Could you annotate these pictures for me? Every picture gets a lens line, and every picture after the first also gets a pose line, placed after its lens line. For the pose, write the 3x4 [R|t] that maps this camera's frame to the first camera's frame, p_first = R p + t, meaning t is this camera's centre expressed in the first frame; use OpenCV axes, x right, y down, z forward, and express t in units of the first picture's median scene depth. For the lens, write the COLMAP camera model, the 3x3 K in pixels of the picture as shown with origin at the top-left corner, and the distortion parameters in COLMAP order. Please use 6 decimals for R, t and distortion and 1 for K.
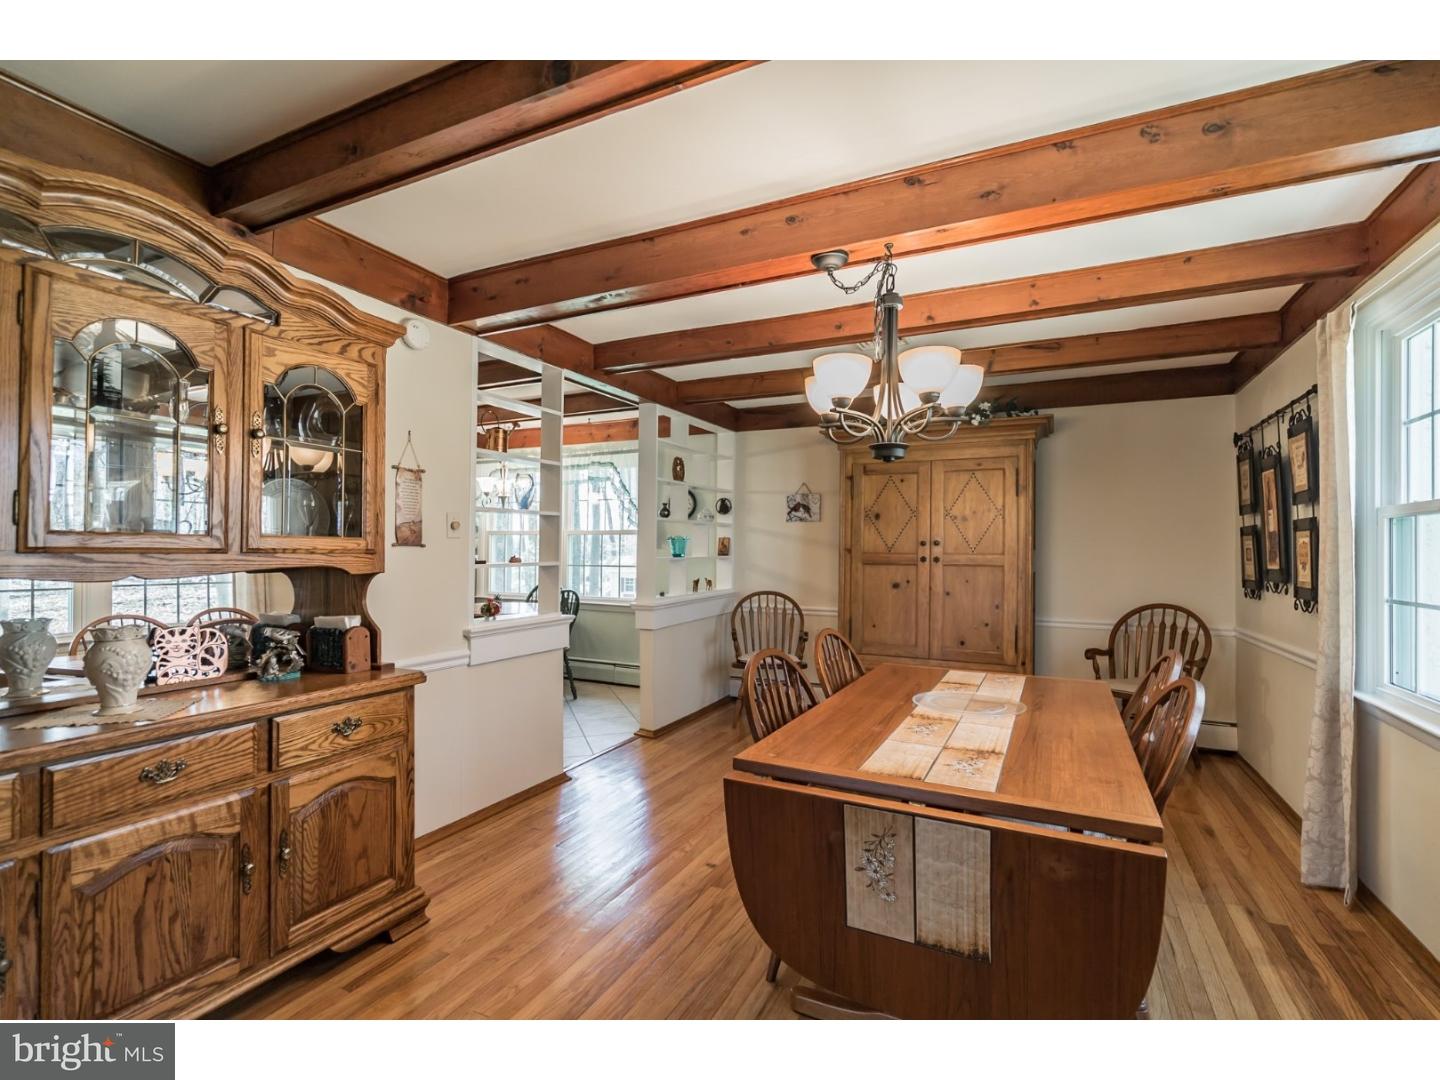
lens RADIAL K [[663.6, 0, 724.3], [0, 663.6, 542.4], [0, 0, 1]] dist [0.026268, 0.000308]
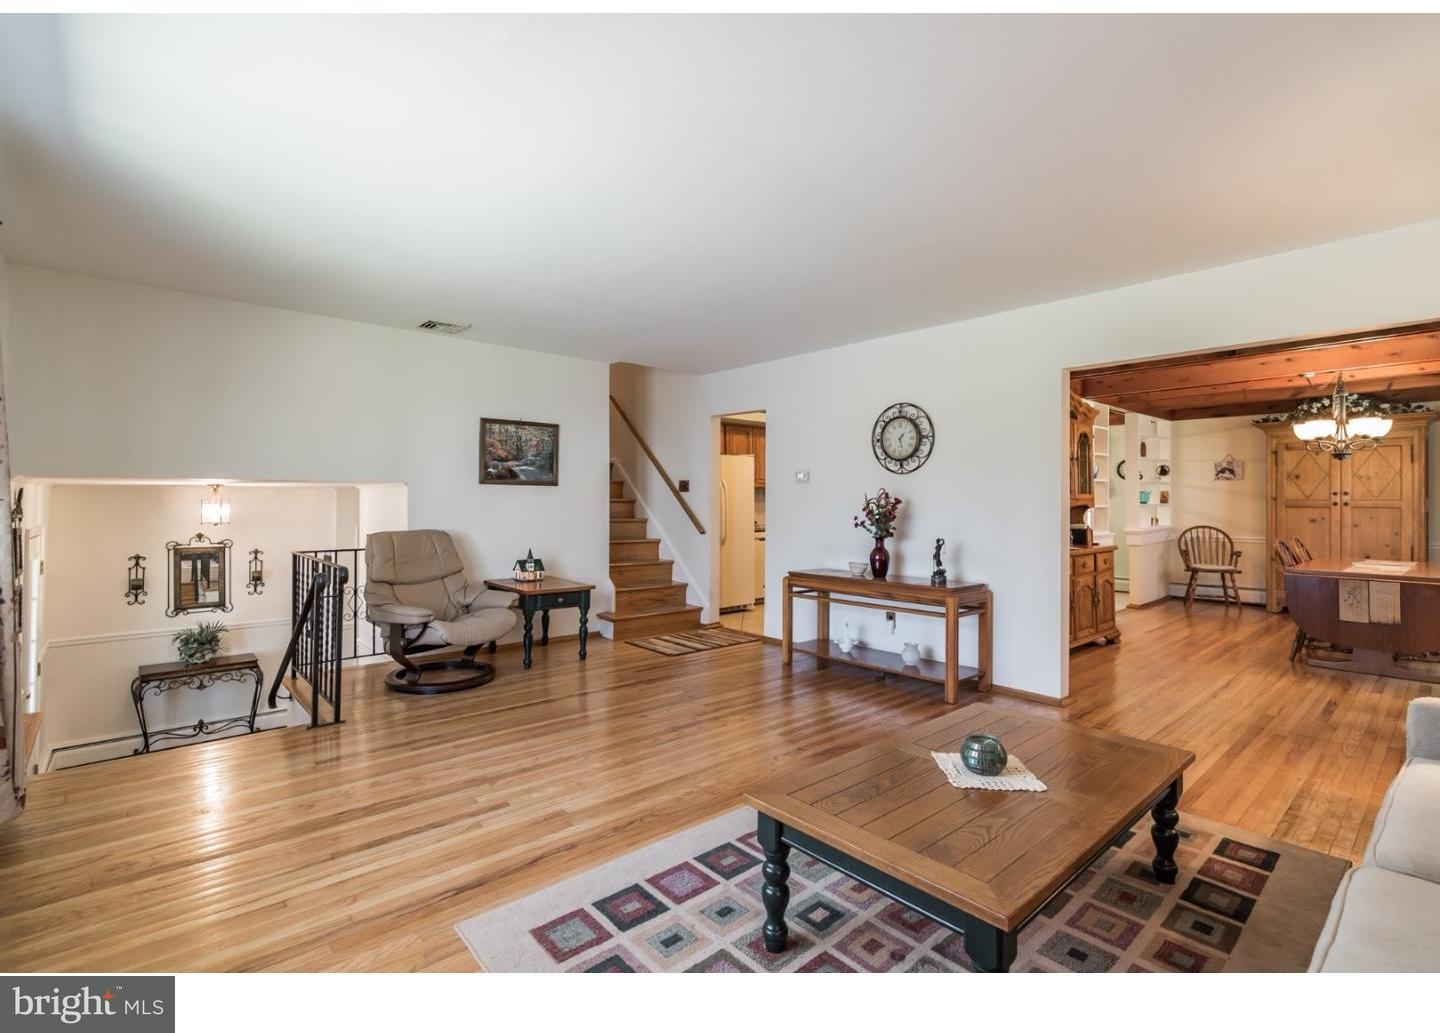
lens RADIAL K [[682.1, 0, 725.1], [0, 682.1, 497.3], [0, 0, 1]] dist [-0.003477, 0.000036]
pose [[0.929043, -0.007660, -0.369893, -0.432534], [0.008003, 0.999968, -0.000607, -0.000818], [0.369886, -0.002396, 0.929074, -0.993444]]
